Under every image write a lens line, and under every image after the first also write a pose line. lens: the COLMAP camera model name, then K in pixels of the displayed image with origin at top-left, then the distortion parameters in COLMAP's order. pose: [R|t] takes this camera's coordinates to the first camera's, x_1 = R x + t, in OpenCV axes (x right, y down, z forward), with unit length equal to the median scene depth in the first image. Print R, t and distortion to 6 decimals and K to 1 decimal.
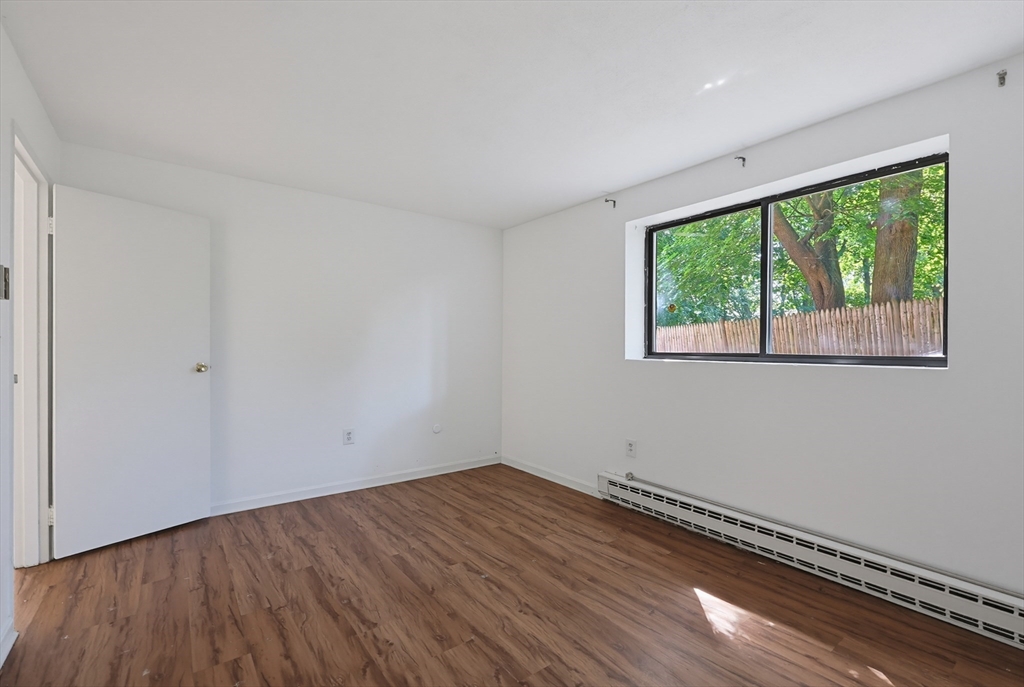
lens RADIAL K [[447.3, 0, 537.2], [0, 447.3, 353.1], [0, 0, 1]] dist [0.004011, -0.003350]
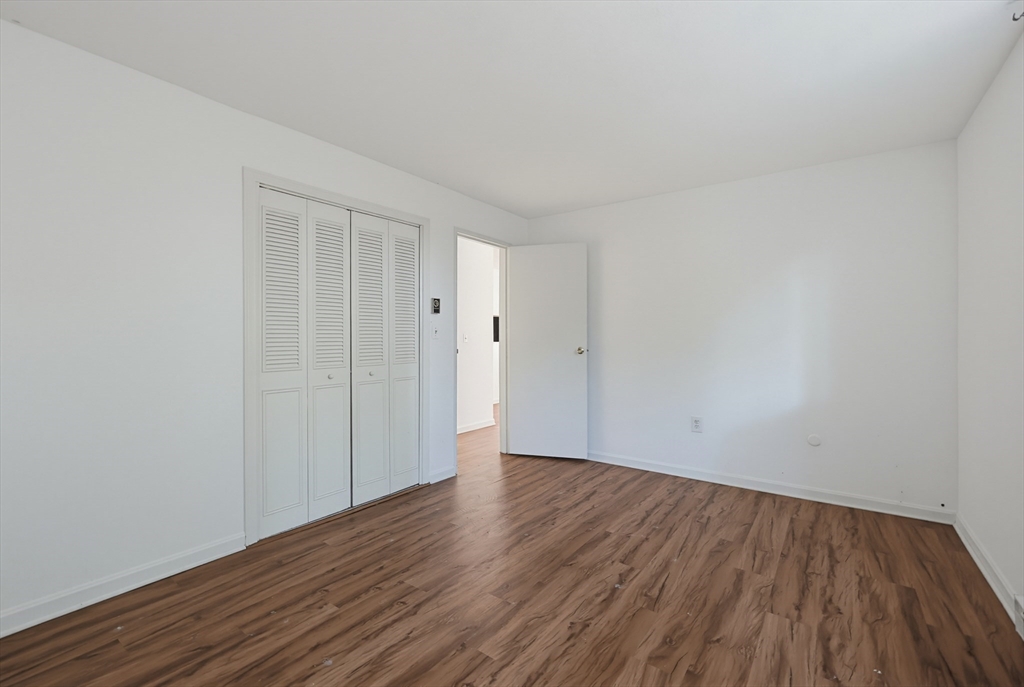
lens RADIAL K [[447.3, 0, 515.8], [0, 447.3, 343.8], [0, 0, 1]] dist [0.004011, -0.003350]
pose [[0.259742, 0.005785, -0.965661, 0.553846], [-0.004875, 0.999977, 0.004679, 0.006580], [0.965666, 0.003492, 0.259764, 0.451406]]
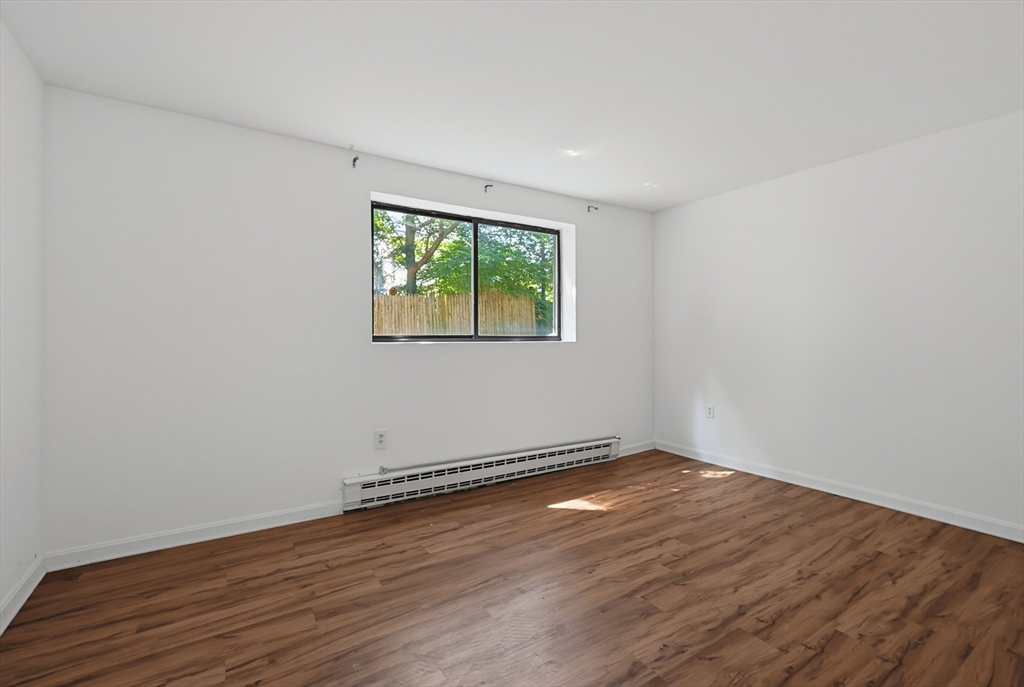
lens RADIAL K [[447.3, 0, 507.2], [0, 447.3, 337.1], [0, 0, 1]] dist [0.004011, -0.003350]
pose [[0.133882, -0.011418, 0.990932, -0.784070], [0.009669, 0.999901, 0.010215, -0.006631], [-0.990950, 0.008213, 0.133979, 0.724770]]
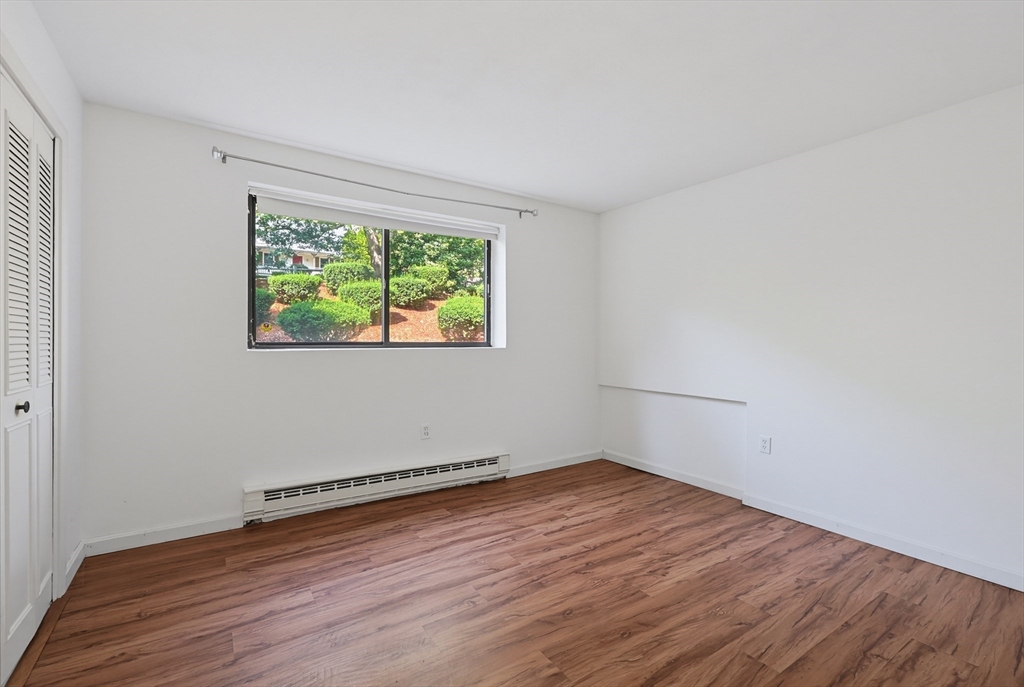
lens RADIAL K [[447.3, 0, 491.0], [0, 447.3, 334.9], [0, 0, 1]] dist [0.004011, -0.003350]
pose [[0.159409, -0.001593, 0.987211, -0.697691], [0.005150, 0.999986, 0.000782, -0.016579], [-0.987199, 0.004959, 0.159415, 0.498404]]
